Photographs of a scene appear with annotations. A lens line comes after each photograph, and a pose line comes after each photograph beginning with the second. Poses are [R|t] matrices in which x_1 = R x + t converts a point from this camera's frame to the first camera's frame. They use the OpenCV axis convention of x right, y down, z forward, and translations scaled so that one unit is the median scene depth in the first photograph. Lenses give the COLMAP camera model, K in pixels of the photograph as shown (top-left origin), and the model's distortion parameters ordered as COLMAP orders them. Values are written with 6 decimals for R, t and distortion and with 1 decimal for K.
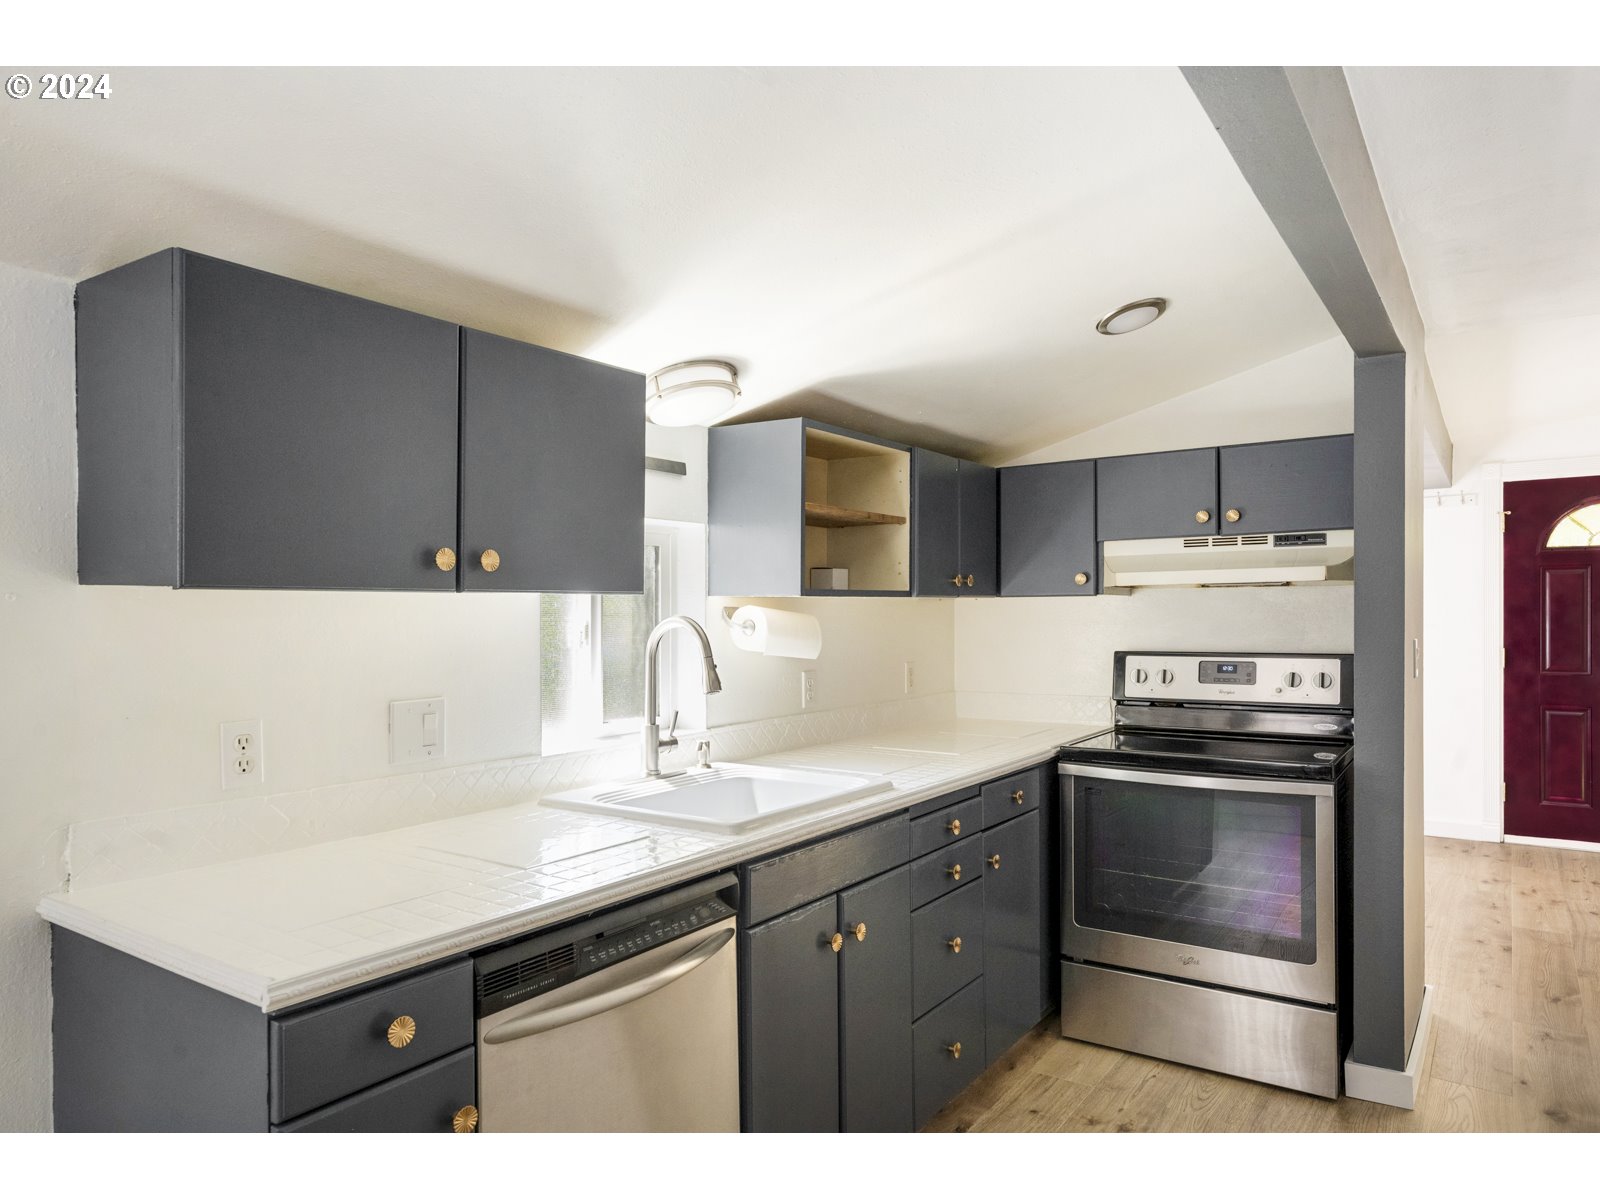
lens RADIAL K [[1004.7, 0, 803.7], [0, 1004.7, 624.5], [0, 0, 1]] dist [0.000370, 0.008420]
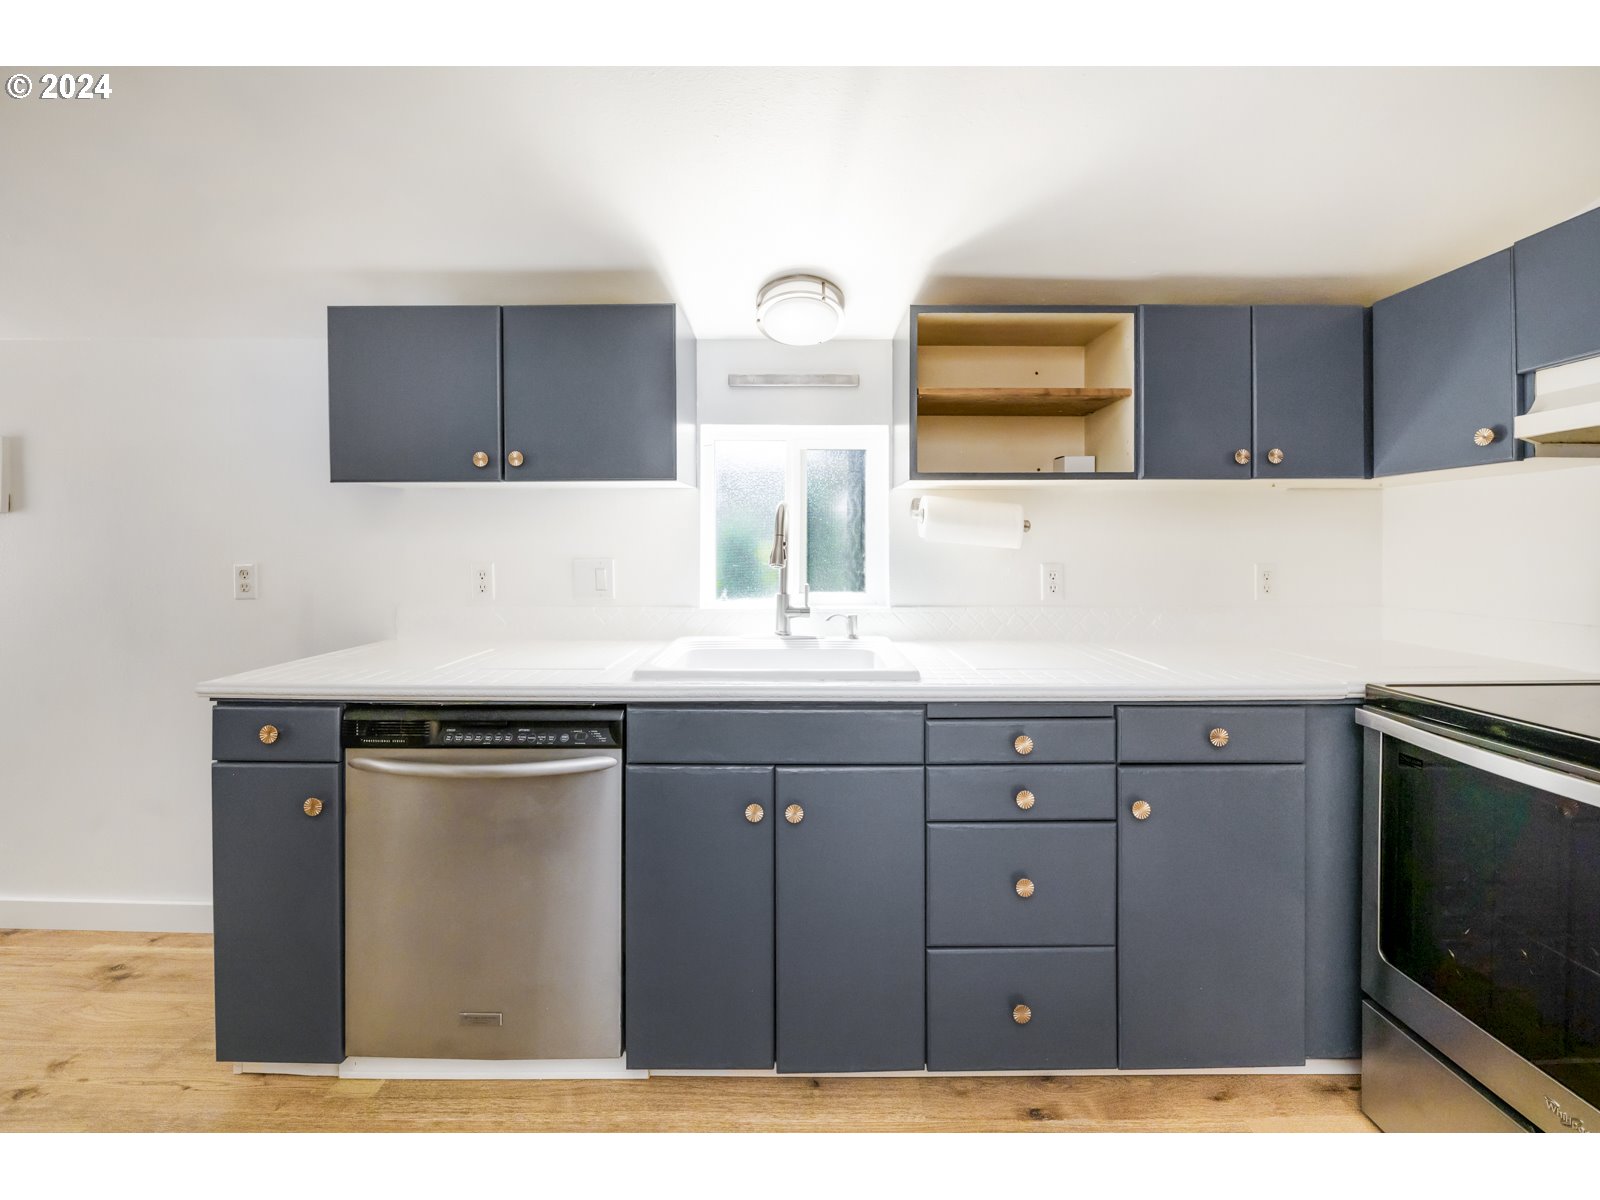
lens RADIAL K [[638.3, 0, 789.5], [0, 638.3, 551.1], [0, 0, 1]] dist [-0.013147, 0.001191]
pose [[0.579305, 0.011494, -0.815029, 0.377362], [-0.013329, 0.999900, 0.004627, 0.034938], [0.815002, 0.008183, 0.579401, 0.439253]]
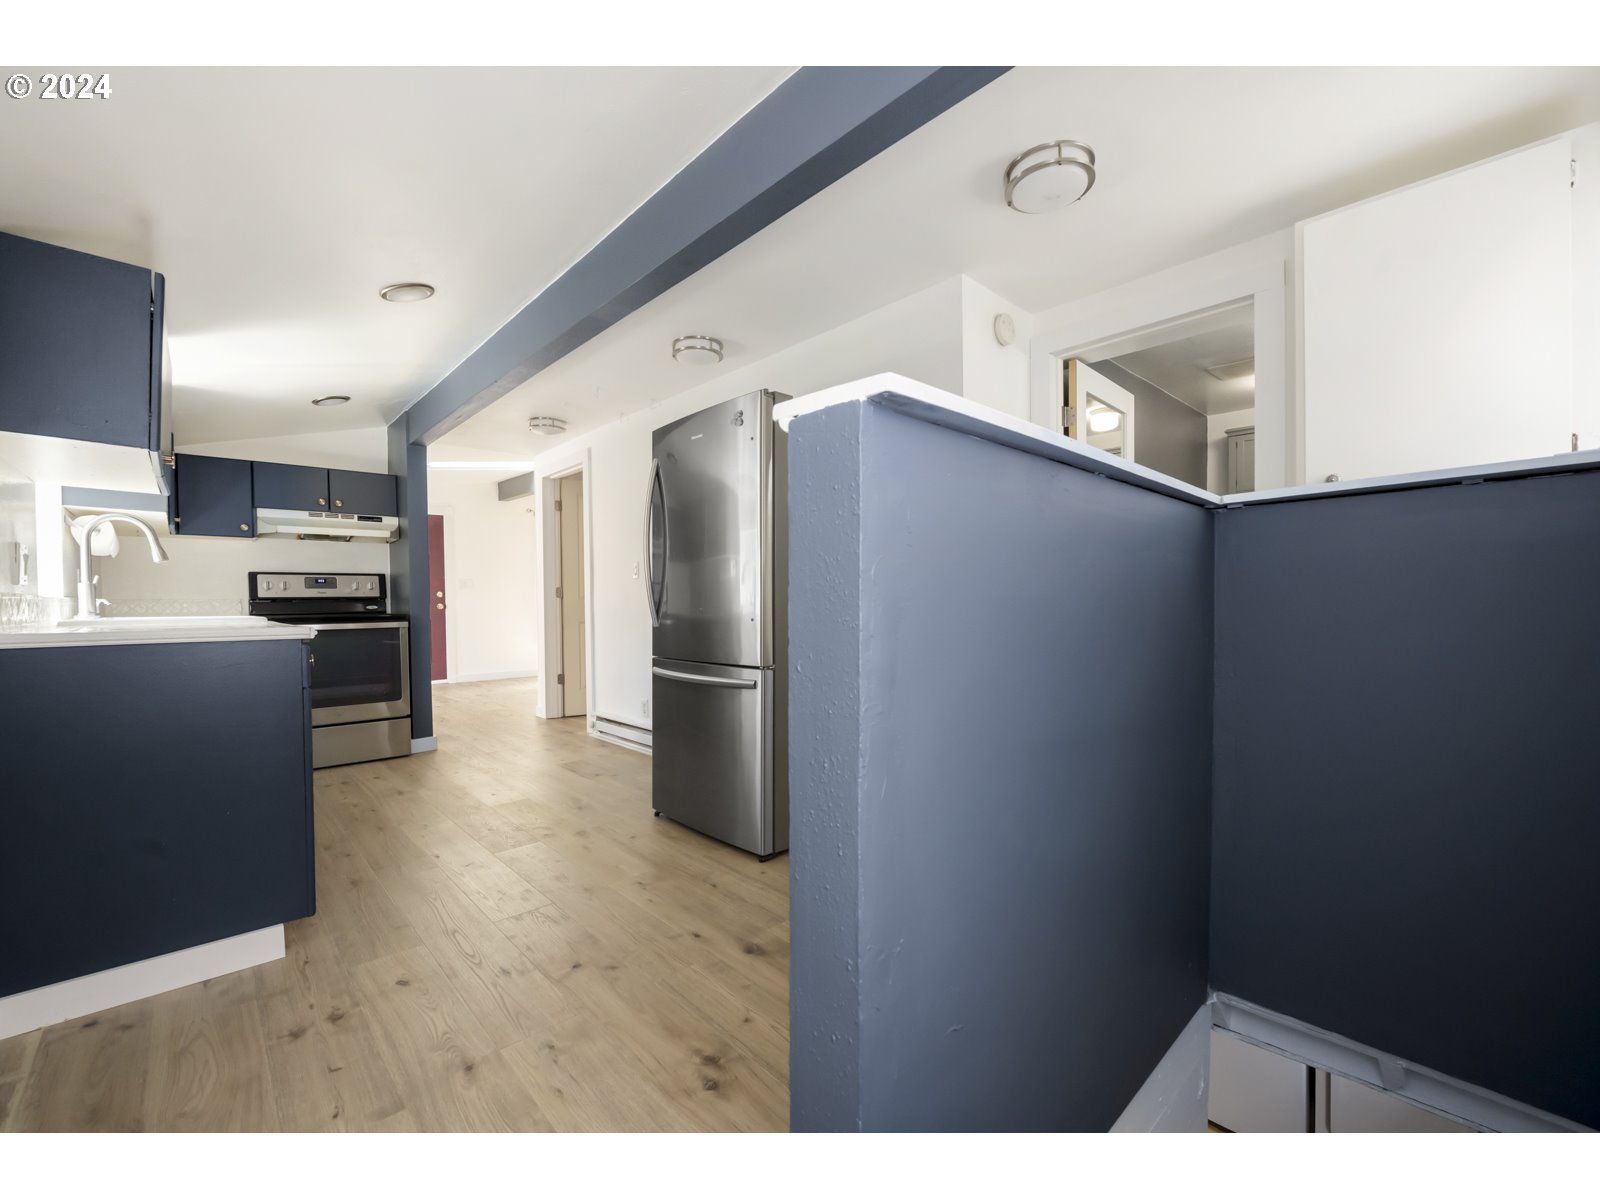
lens RADIAL K [[685.9, 0, 808.9], [0, 685.9, 605.6], [0, 0, 1]] dist [-0.010554, 0.000344]
pose [[0.200004, -0.000500, 0.979795, -0.753413], [0.022719, 0.999733, -0.004127, 0.129001], [-0.979532, 0.023086, 0.199962, -0.221544]]
